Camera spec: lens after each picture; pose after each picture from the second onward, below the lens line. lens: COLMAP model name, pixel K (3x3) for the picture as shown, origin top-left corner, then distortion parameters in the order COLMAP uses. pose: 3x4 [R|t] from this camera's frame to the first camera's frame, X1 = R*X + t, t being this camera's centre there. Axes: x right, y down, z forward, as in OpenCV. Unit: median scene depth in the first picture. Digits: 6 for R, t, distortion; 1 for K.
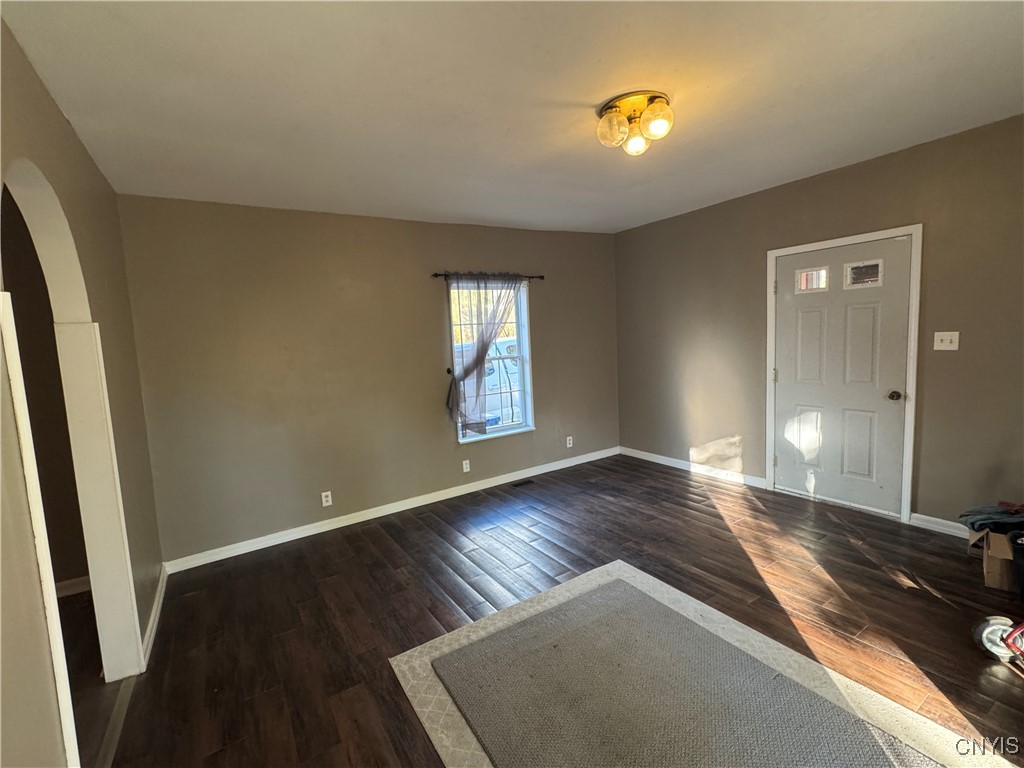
lens RADIAL K [[461.7, 0, 514.8], [0, 461.7, 384.2], [0, 0, 1]] dist [-0.002504, 0.000154]
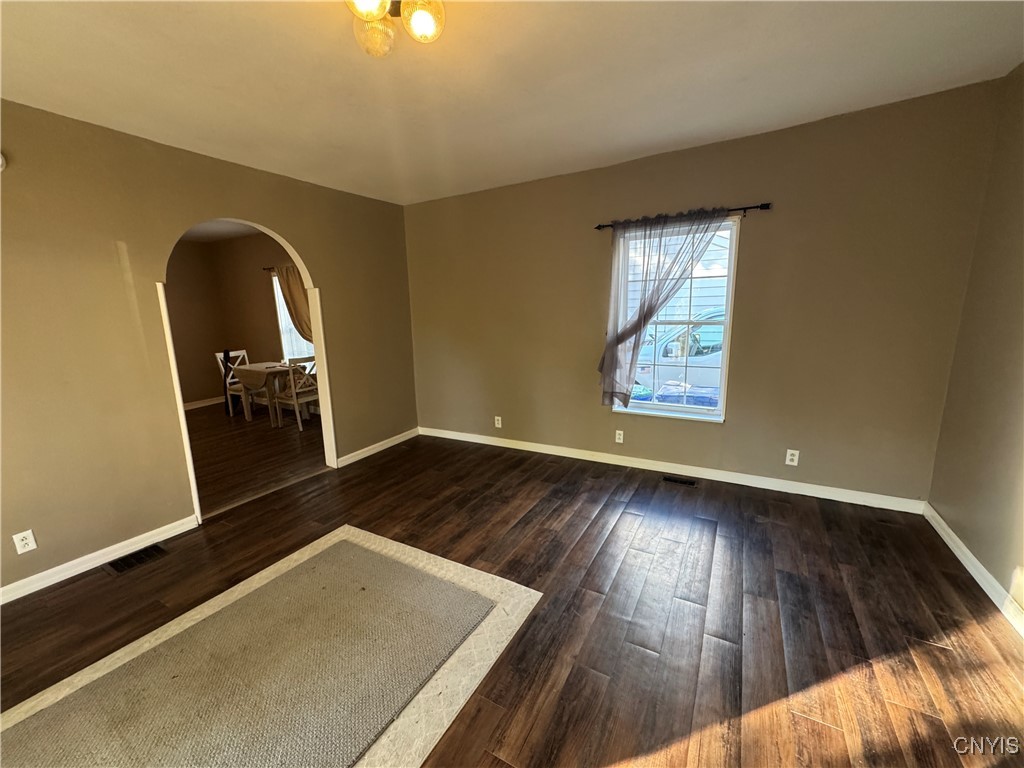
lens RADIAL K [[405.7, 0, 513.8], [0, 405.7, 380.6], [0, 0, 1]] dist [-0.004358, 0.000551]
pose [[0.466884, 0.193527, -0.862883, 0.483357], [-0.099769, 0.981058, 0.166048, -0.047715], [0.878673, 0.008564, 0.477348, 0.431559]]
